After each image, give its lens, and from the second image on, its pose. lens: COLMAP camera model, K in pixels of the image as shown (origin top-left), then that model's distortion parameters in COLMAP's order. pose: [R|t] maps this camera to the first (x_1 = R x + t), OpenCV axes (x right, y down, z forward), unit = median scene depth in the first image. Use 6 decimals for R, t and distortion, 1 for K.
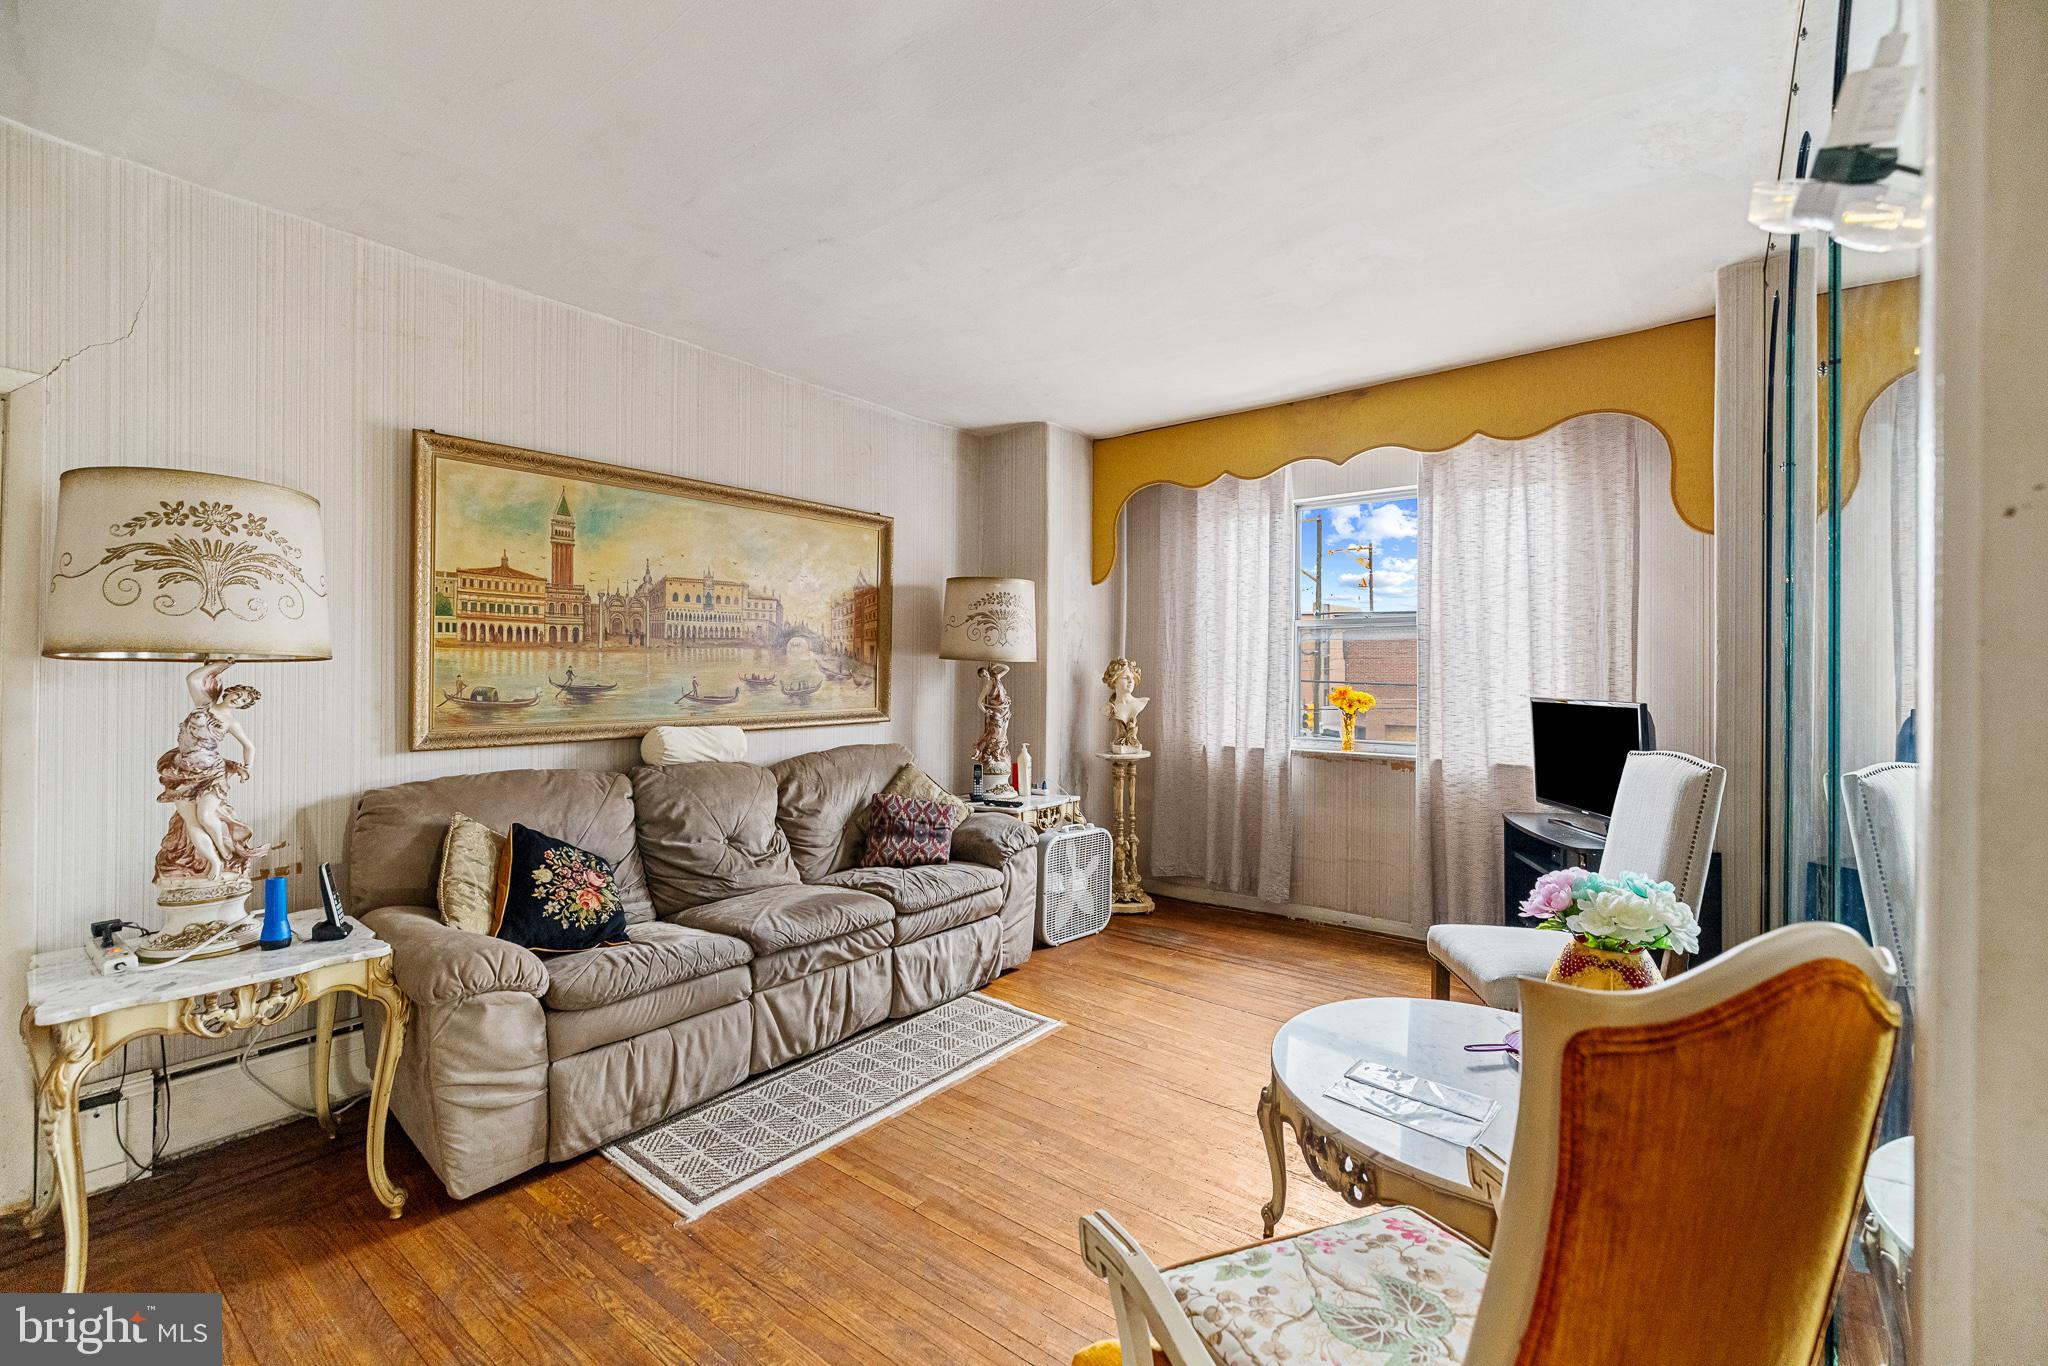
lens RADIAL K [[883.0, 0, 1020.3], [0, 883.0, 668.0], [0, 0, 1]] dist [0.000678, 0.000125]
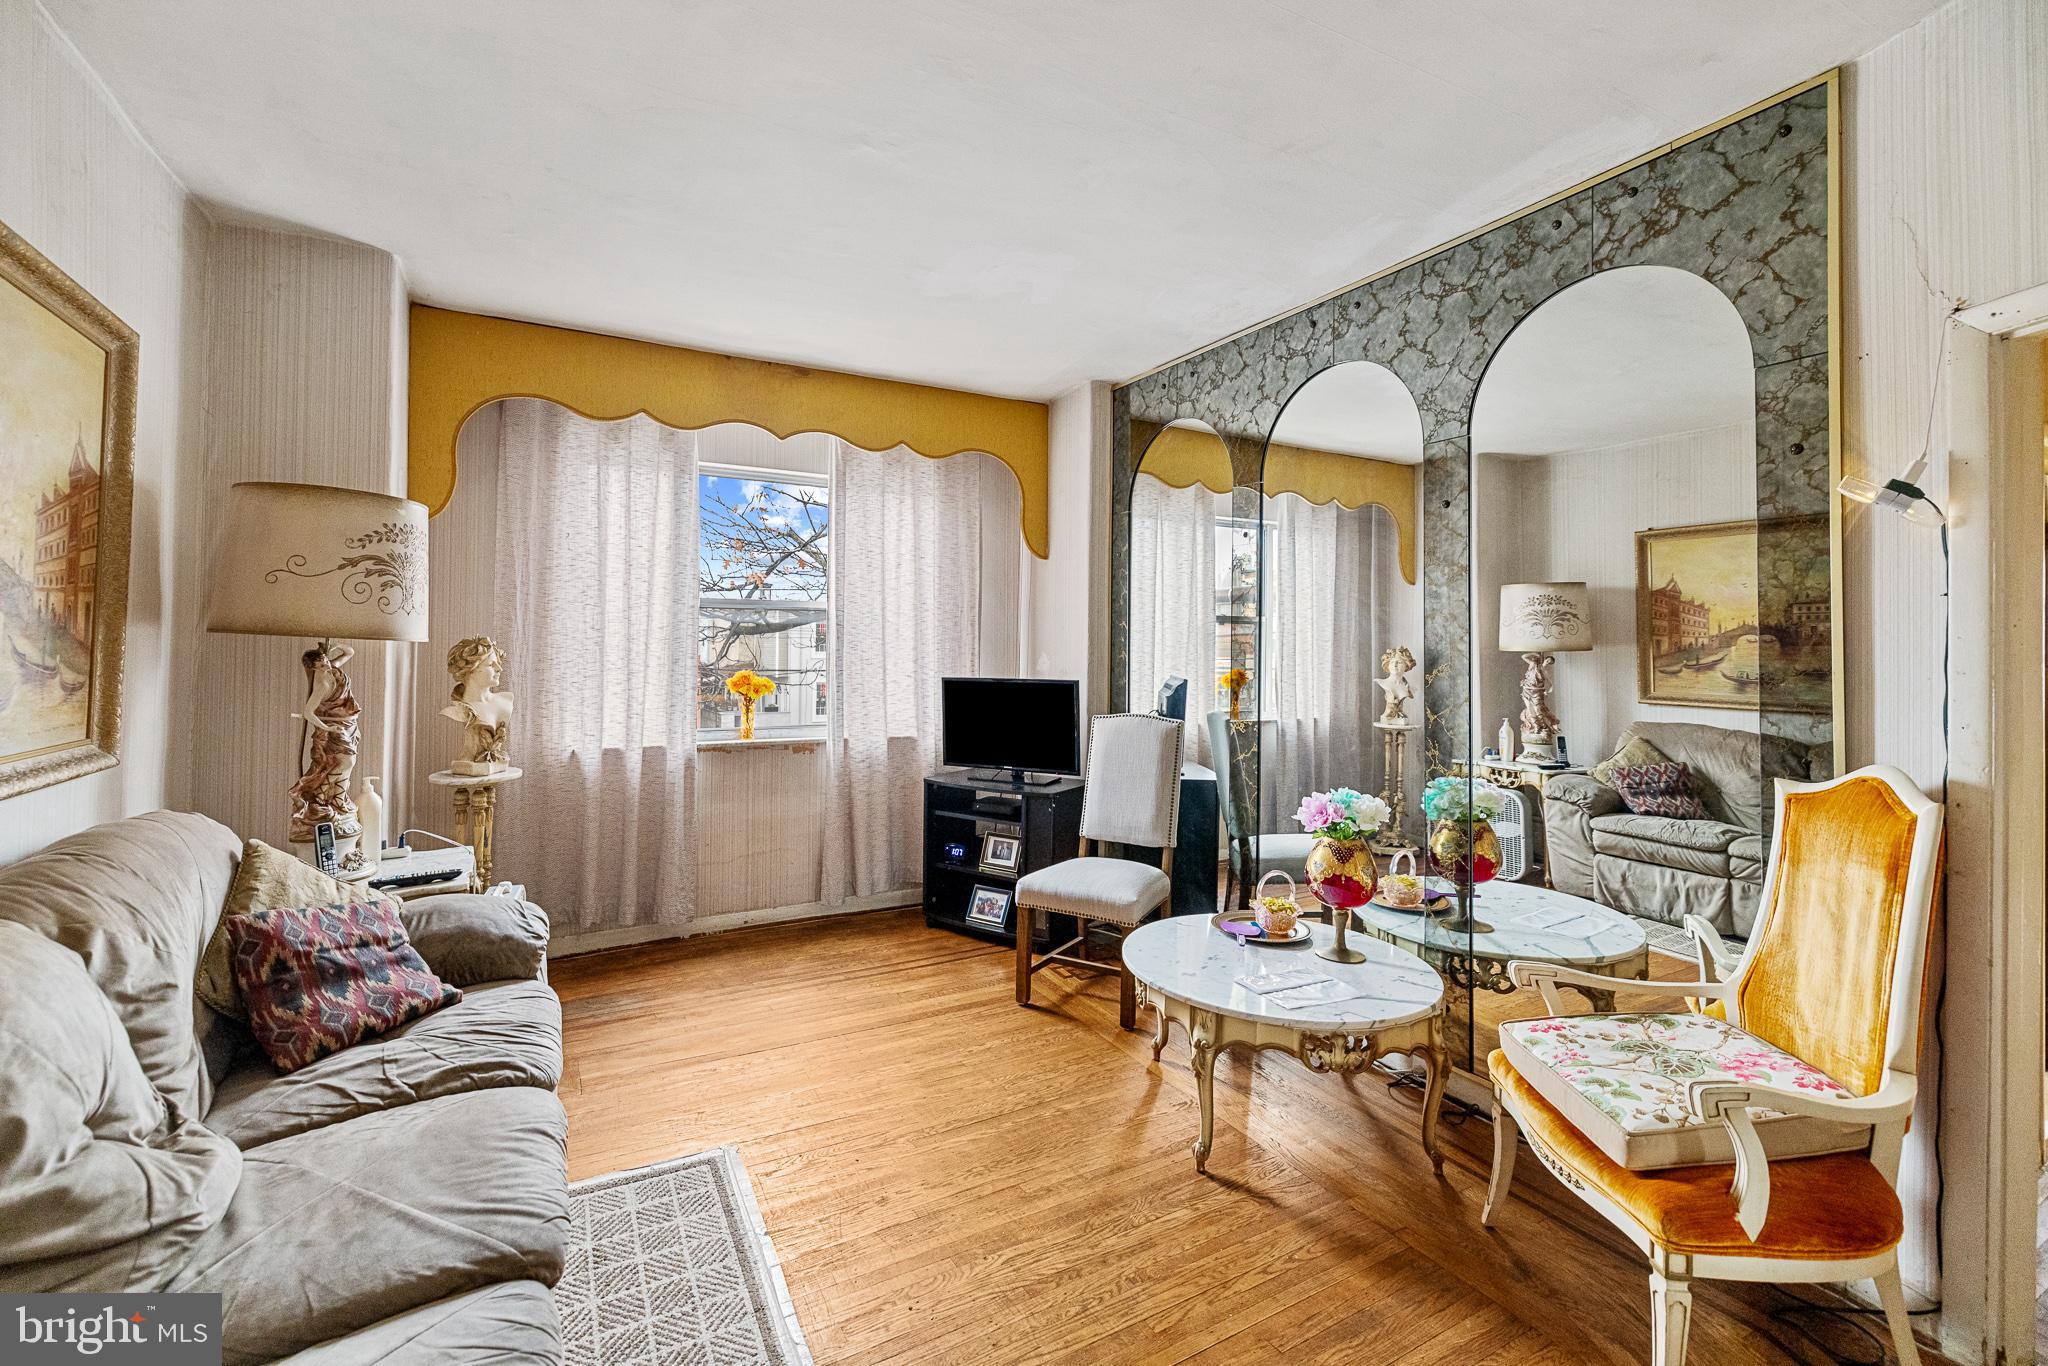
lens RADIAL K [[882.0, 0, 1020.6], [0, 882.0, 638.2], [0, 0, 1]] dist [0.001604, -0.000020]
pose [[0.373893, 0.014224, 0.927363, -0.433188], [-0.007571, 0.999896, -0.012284, -0.005361], [-0.927441, -0.002428, 0.373961, 0.412989]]
